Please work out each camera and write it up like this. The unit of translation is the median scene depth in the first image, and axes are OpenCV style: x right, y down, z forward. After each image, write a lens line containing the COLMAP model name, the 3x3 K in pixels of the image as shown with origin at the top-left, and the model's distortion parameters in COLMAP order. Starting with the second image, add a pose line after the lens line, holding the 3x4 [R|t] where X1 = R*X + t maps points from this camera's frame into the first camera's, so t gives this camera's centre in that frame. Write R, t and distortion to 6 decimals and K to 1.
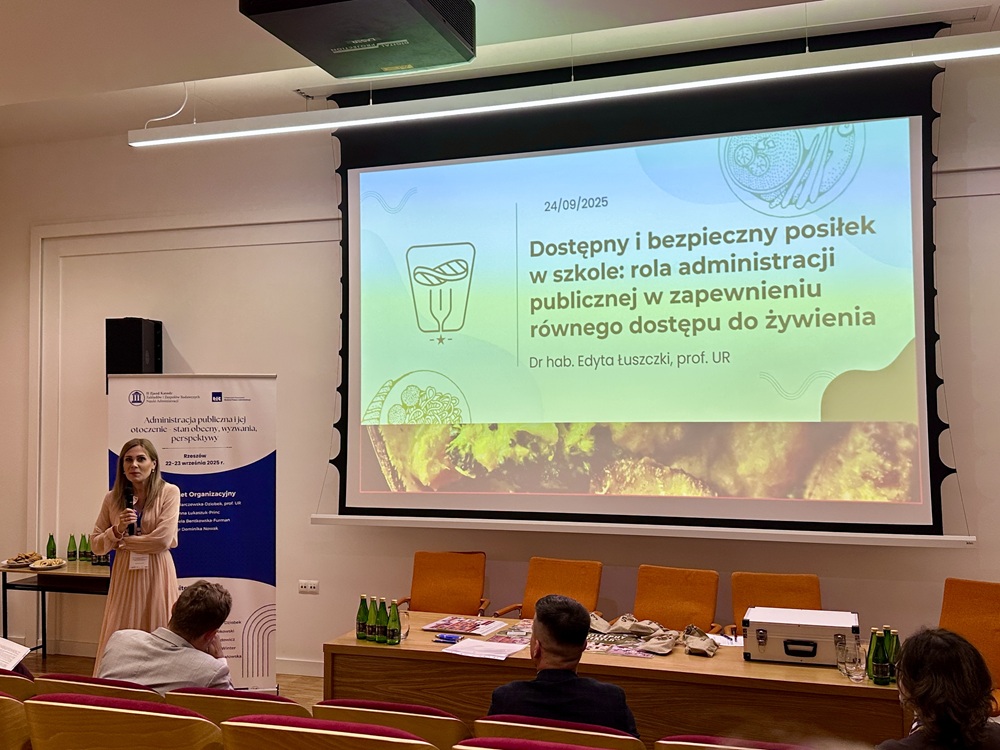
lens RADIAL K [[998.9, 0, 497.2], [0, 998.9, 377.0], [0, 0, 1]] dist [0.173698, -0.387785]
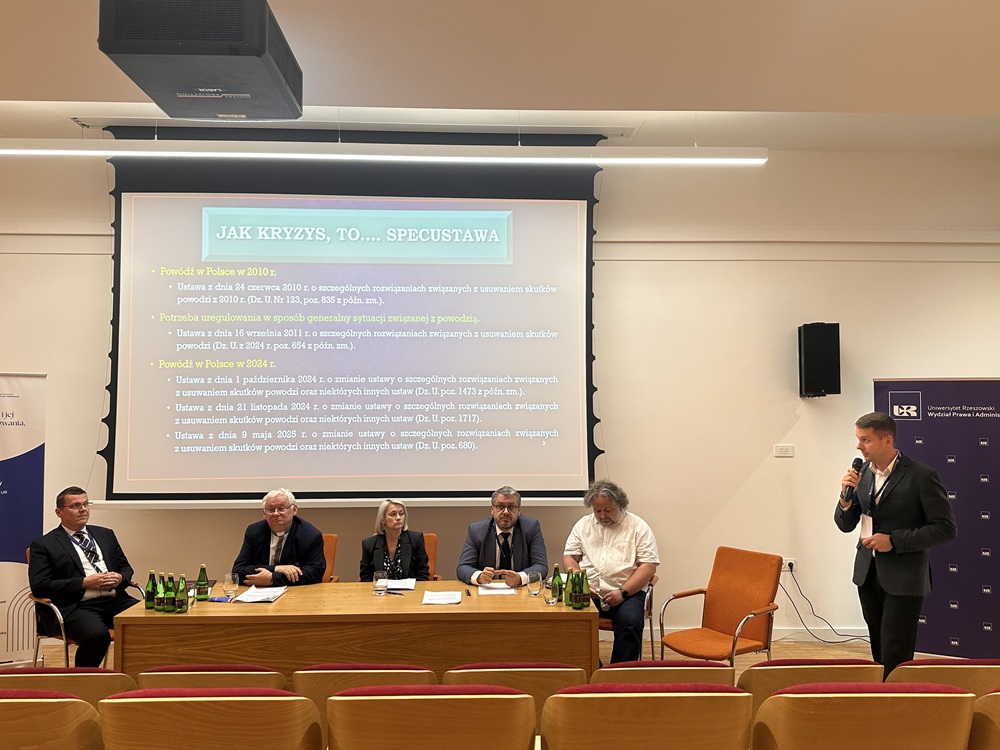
lens RADIAL K [[780.8, 0, 500.0], [0, 780.8, 375.0], [0, 0, 1]] dist [0.110158, -0.191445]
pose [[0.934049, 0.020669, 0.356545, -0.078689], [-0.019577, 0.999786, -0.006672, -0.005460], [-0.356607, -0.000748, 0.934254, 0.025603]]
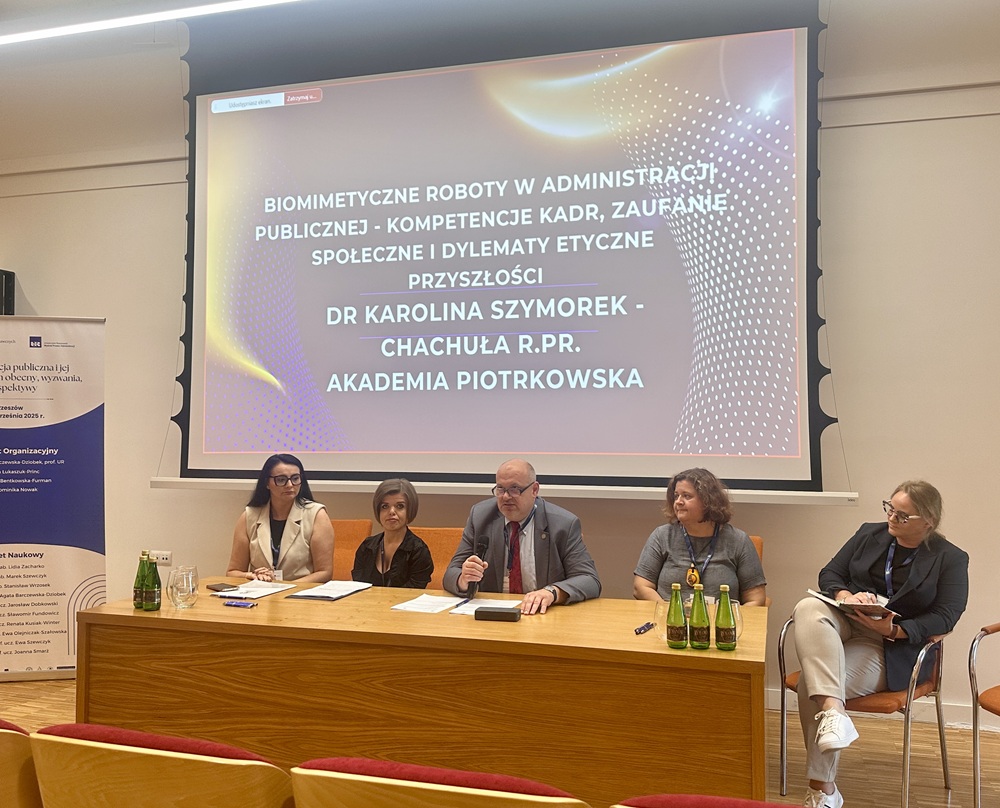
lens RADIAL K [[879.7, 0, 530.0], [0, 879.7, 403.2], [0, 0, 1]] dist [0.076984, -0.136497]
pose [[0.998318, 0.011922, 0.056734, 0.131621], [-0.012237, 0.999912, 0.005203, 0.074989], [-0.056667, -0.005889, 0.998376, 0.227306]]
